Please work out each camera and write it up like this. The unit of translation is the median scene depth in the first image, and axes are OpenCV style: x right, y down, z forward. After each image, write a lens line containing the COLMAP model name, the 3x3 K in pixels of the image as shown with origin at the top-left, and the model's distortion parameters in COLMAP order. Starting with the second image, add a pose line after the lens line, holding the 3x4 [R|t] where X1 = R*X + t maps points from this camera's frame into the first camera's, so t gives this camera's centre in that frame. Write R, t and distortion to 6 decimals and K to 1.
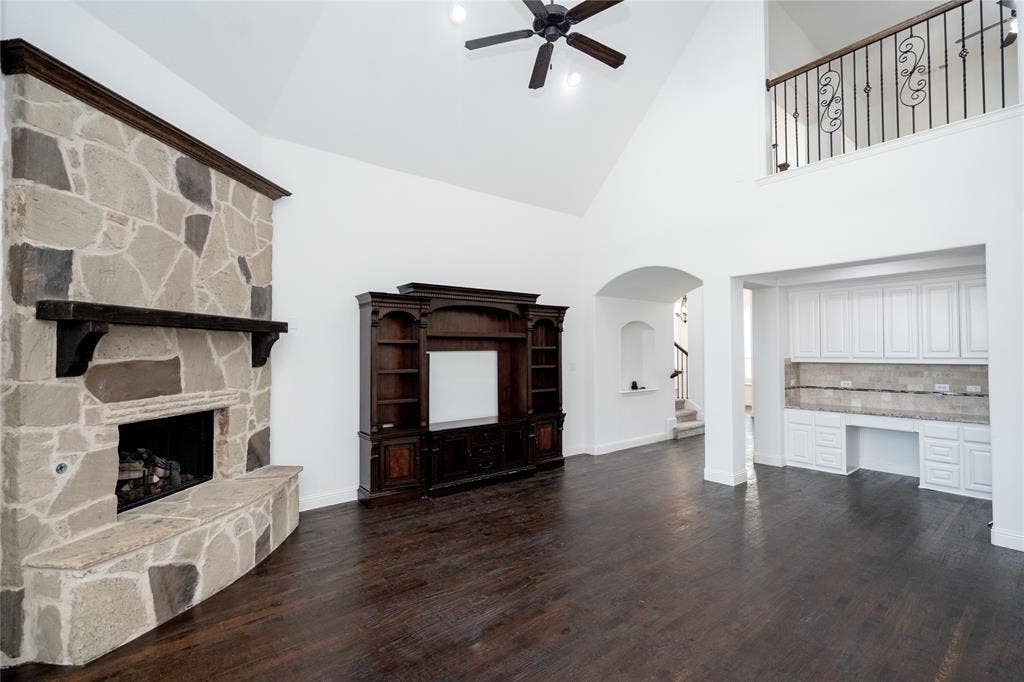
lens RADIAL K [[457.8, 0, 511.4], [0, 457.8, 341.9], [0, 0, 1]] dist [-0.006561, 0.001517]
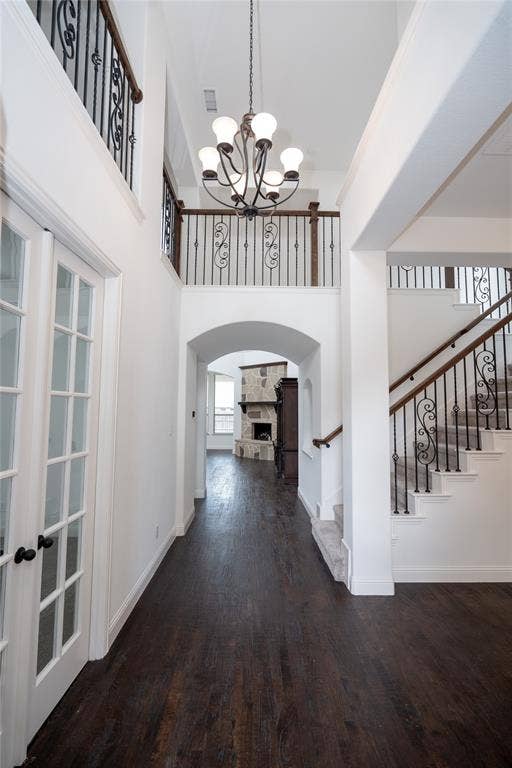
lens RADIAL K [[343.3, 0, 254.7], [0, 343.3, 381.6], [0, 0, 1]] dist [-0.006561, 0.001517]
pose [[-0.613412, -0.065180, -0.787069, 2.001947], [0.015221, 0.995428, -0.094298, 0.061963], [0.789616, -0.069824, -0.609615, 2.950721]]
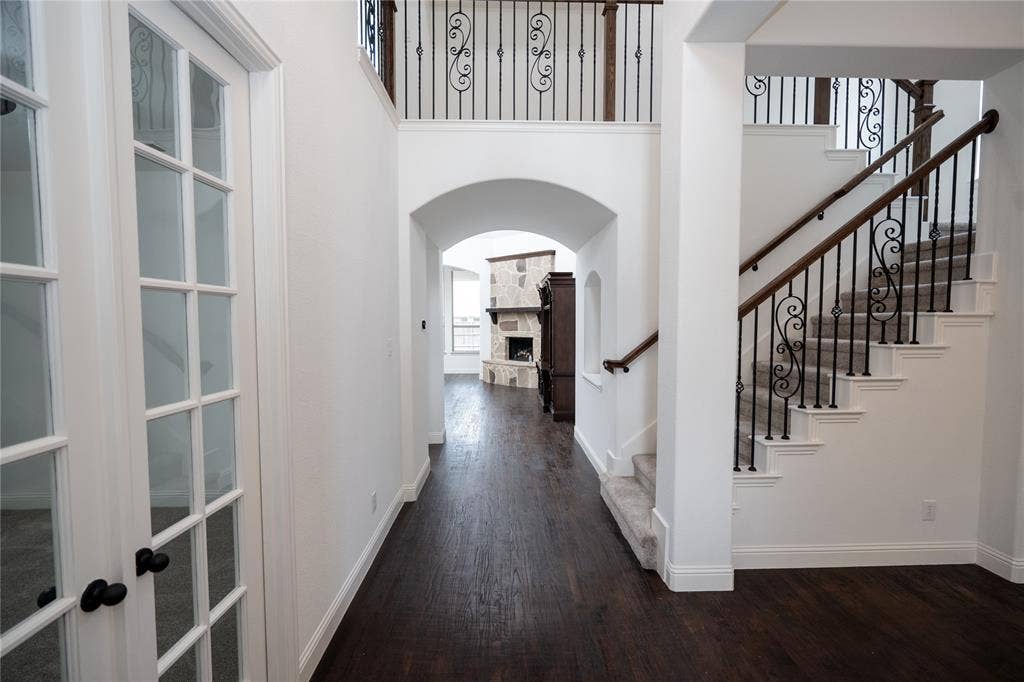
lens RADIAL K [[457.8, 0, 518.4], [0, 457.8, 341.9], [0, 0, 1]] dist [-0.006561, 0.001517]
pose [[-0.590989, 0.043427, -0.805510, 1.897708], [0.023935, 0.999054, 0.036301, 0.065644], [0.806325, 0.002174, -0.591469, 2.835742]]
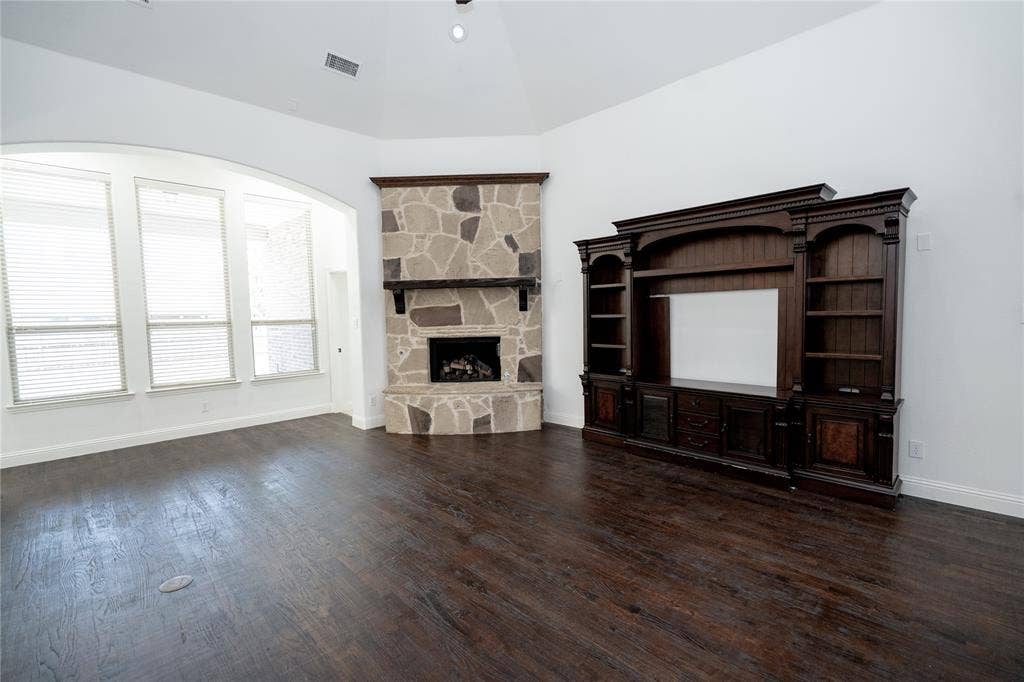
lens RADIAL K [[457.8, 0, 512.4], [0, 457.8, 339.5], [0, 0, 1]] dist [-0.006561, 0.001517]
pose [[0.103723, 0.062978, -0.992610, 0.995226], [0.044096, 0.996721, 0.067847, 0.053421], [0.993628, -0.050808, 0.100605, 0.953782]]
